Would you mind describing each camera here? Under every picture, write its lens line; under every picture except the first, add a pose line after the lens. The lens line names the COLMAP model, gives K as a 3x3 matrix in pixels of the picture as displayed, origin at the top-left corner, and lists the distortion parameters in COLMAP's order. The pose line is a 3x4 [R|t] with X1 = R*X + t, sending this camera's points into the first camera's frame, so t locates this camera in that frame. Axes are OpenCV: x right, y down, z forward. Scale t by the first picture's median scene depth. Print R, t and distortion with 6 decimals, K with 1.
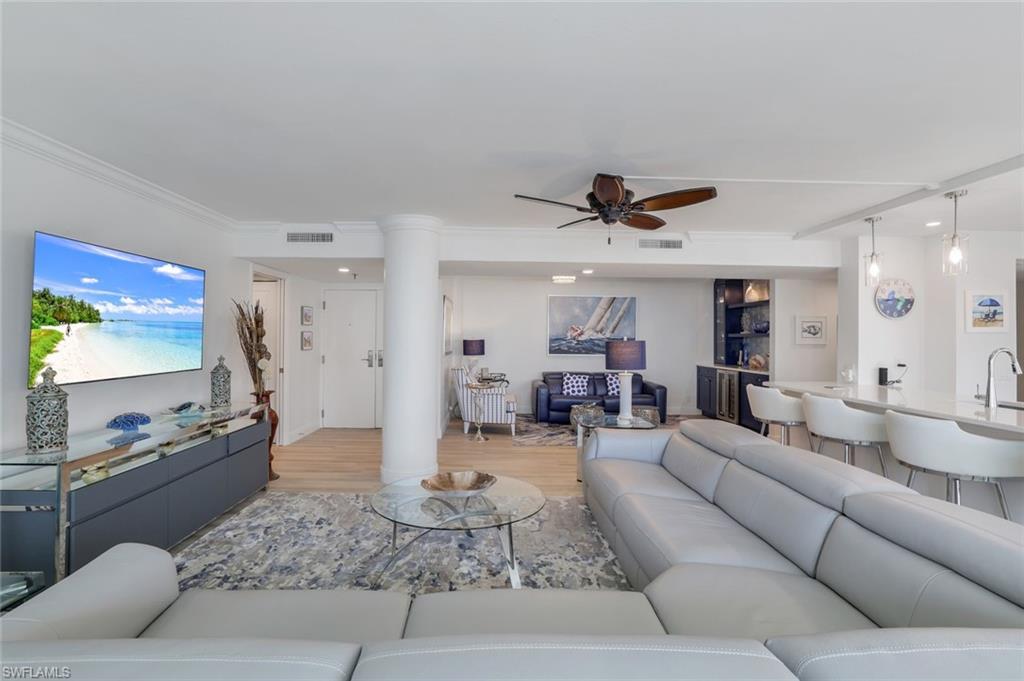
lens RADIAL K [[461.1, 0, 500.5], [0, 461.1, 333.5], [0, 0, 1]] dist [-0.044822, 0.020230]
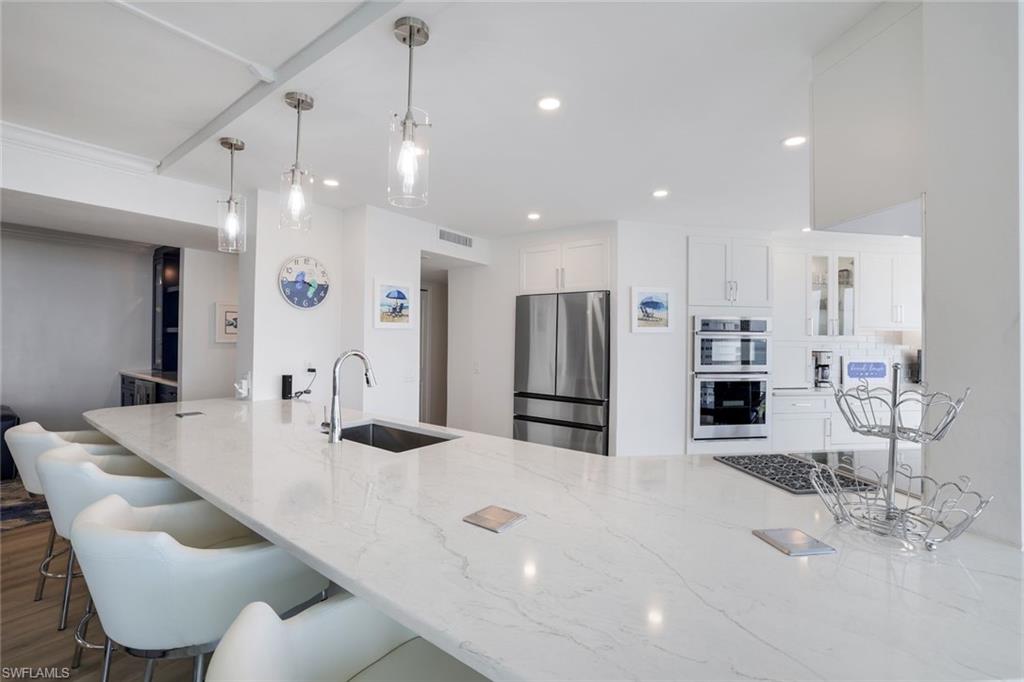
lens RADIAL K [[446.4, 0, 499.5], [0, 446.4, 335.1], [0, 0, 1]] dist [-0.046719, 0.018291]
pose [[0.617281, 0.003651, 0.786734, 0.295366], [-0.012956, 0.999901, 0.005526, 0.001580], [-0.786636, -0.013604, 0.617267, 0.170470]]
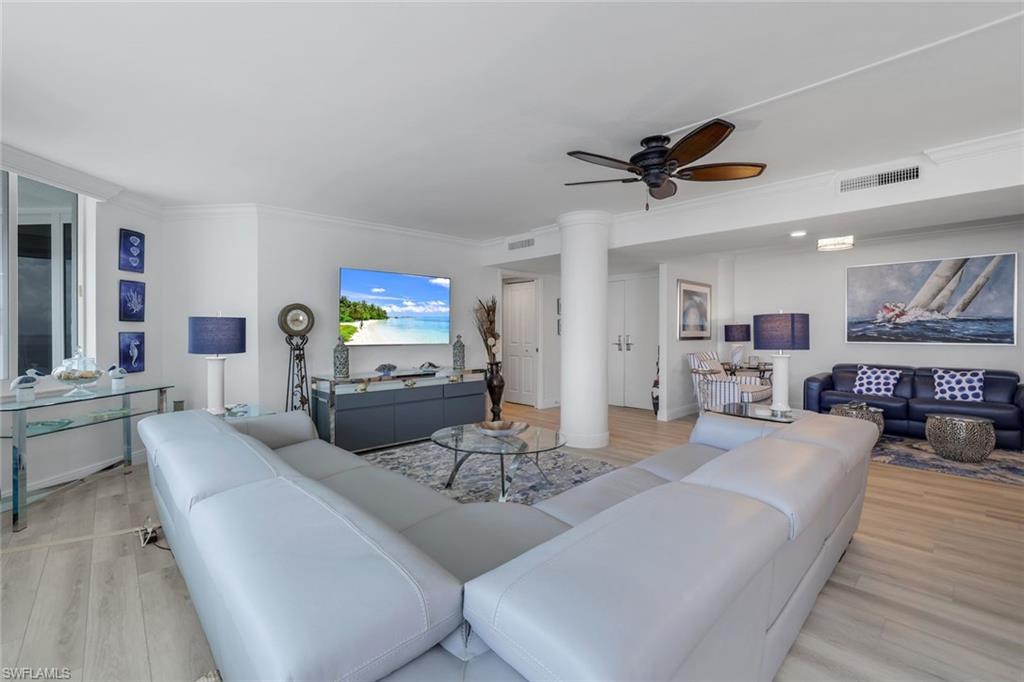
lens RADIAL K [[446.4, 0, 499.5], [0, 446.4, 335.1], [0, 0, 1]] dist [-0.046719, 0.018291]
pose [[0.663517, -0.005978, -0.748138, 0.293448], [0.016535, 0.999841, 0.006675, 0.020550], [0.747979, -0.016799, 0.663510, 0.063139]]
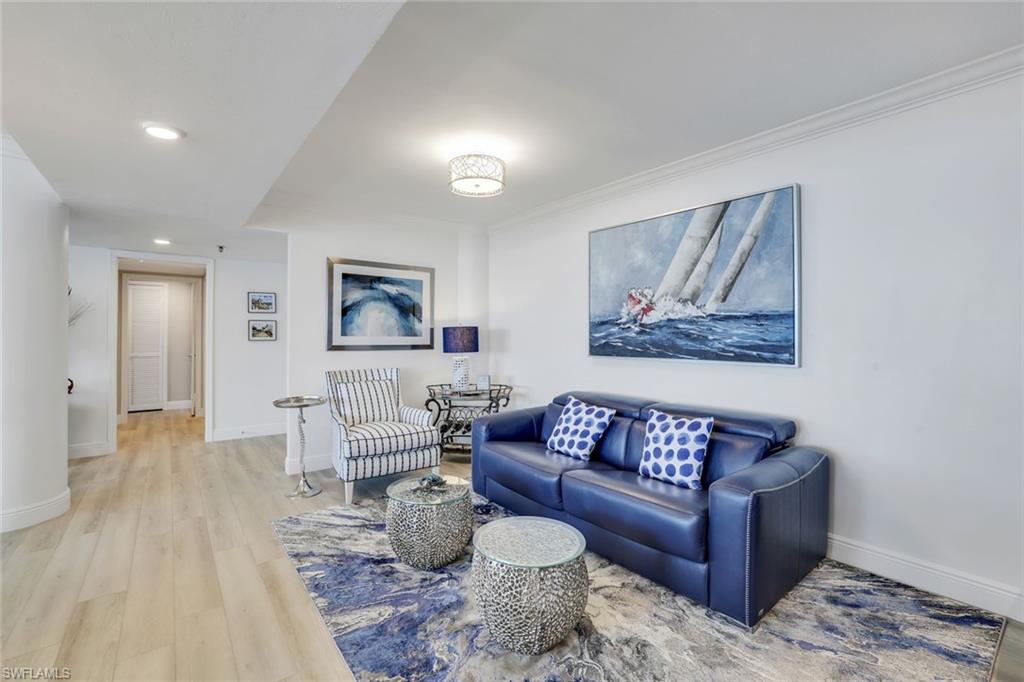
lens RADIAL K [[446.4, 0, 499.5], [0, 446.4, 335.1], [0, 0, 1]] dist [-0.046719, 0.018291]
pose [[0.597817, -0.011162, -0.801555, 0.456254], [0.011147, 0.999922, -0.005610, 0.028180], [0.801555, -0.005581, 0.597895, 0.708808]]
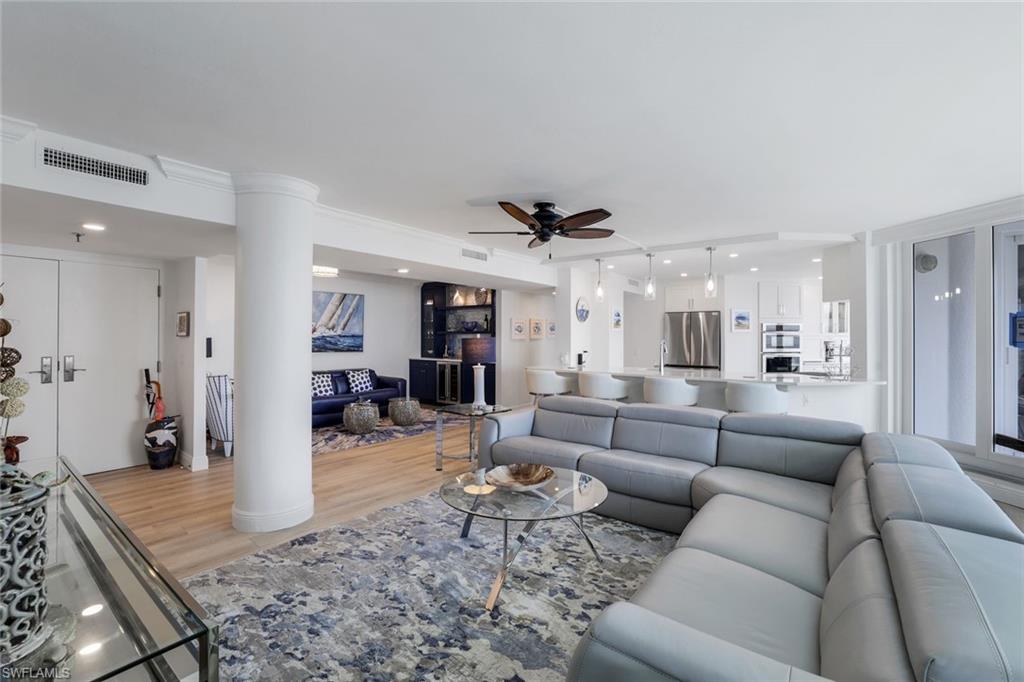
lens RADIAL K [[446.4, 0, 499.5], [0, 446.4, 335.1], [0, 0, 1]] dist [-0.046719, 0.018291]
pose [[0.631625, -0.004111, 0.775263, -0.314506], [-0.004863, 0.999945, 0.009265, -0.000729], [-0.775259, -0.009623, 0.631571, 0.142433]]
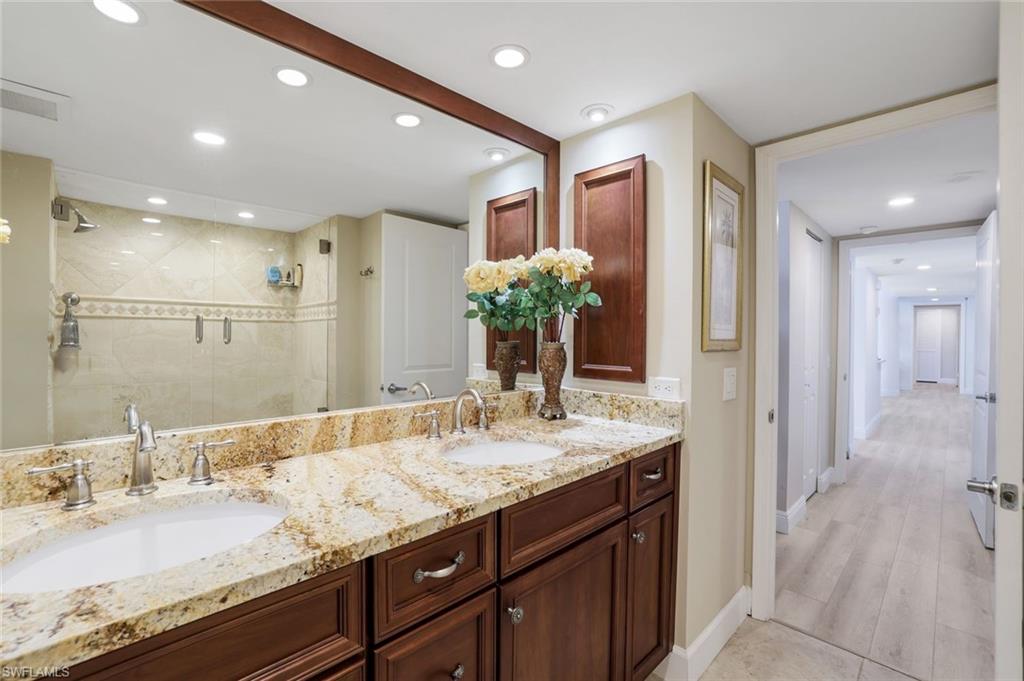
lens RADIAL K [[446.4, 0, 499.5], [0, 446.4, 334.6], [0, 0, 1]] dist [-0.046719, 0.018291]
pose [[-0.729468, -0.015200, -0.683846, 1.562397], [-0.007689, 0.999872, -0.014023, 0.035255], [0.683971, -0.004971, -0.729492, 0.751318]]
